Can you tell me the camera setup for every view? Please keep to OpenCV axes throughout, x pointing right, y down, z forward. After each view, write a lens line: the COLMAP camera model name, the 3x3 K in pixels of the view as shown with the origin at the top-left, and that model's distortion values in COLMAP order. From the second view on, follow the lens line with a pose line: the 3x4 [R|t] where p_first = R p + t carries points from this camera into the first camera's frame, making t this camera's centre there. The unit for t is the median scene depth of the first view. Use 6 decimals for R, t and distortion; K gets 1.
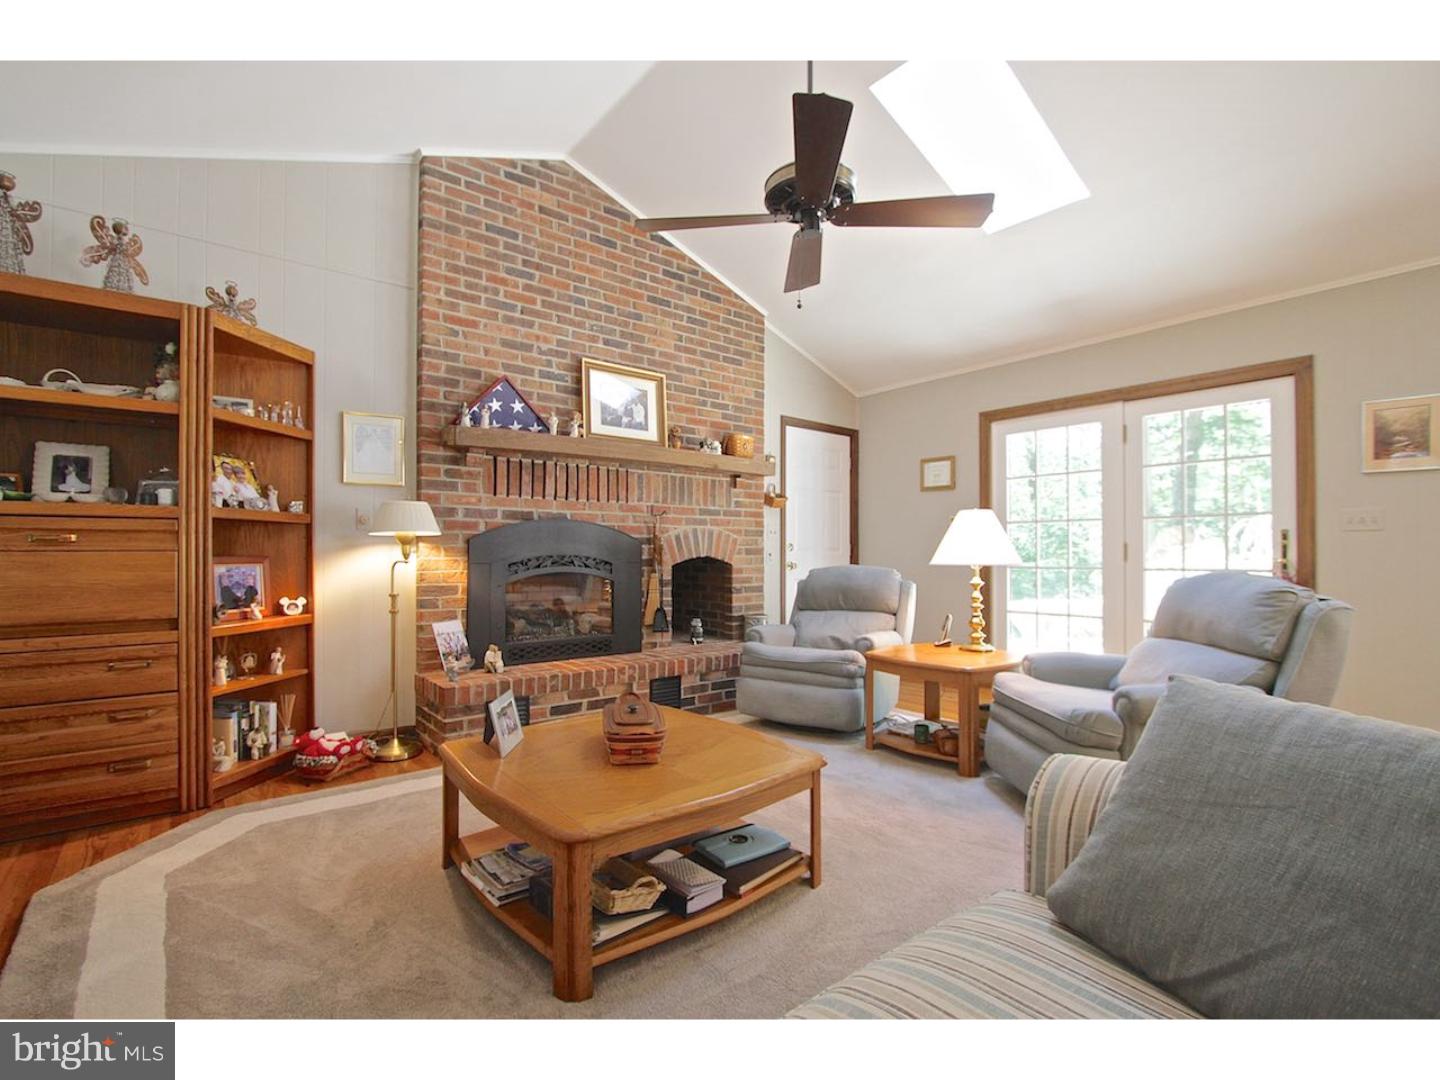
lens RADIAL K [[672.3, 0, 726.2], [0, 672.3, 540.4], [0, 0, 1]] dist [-0.005285, 0.000164]
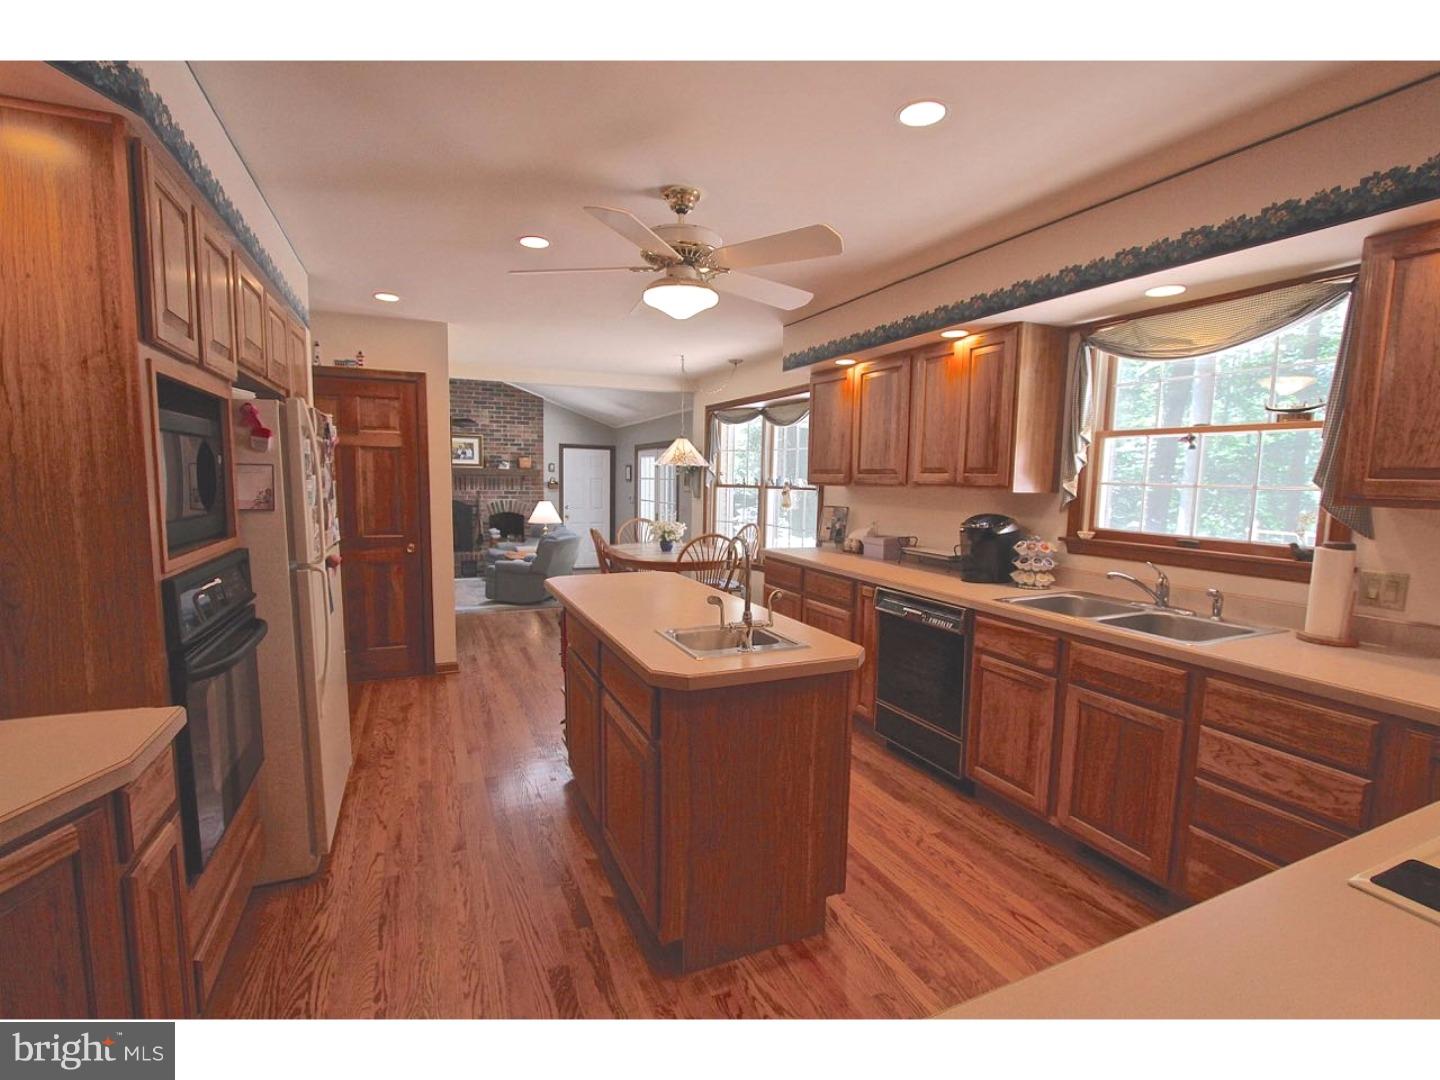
lens RADIAL K [[672.3, 0, 710.5], [0, 672.3, 542.8], [0, 0, 1]] dist [-0.005285, 0.000164]
pose [[0.958513, 0.044322, -0.281581, 1.403676], [-0.011983, 0.993230, 0.115547, -0.159341], [0.284795, -0.107379, 0.952555, -1.088157]]
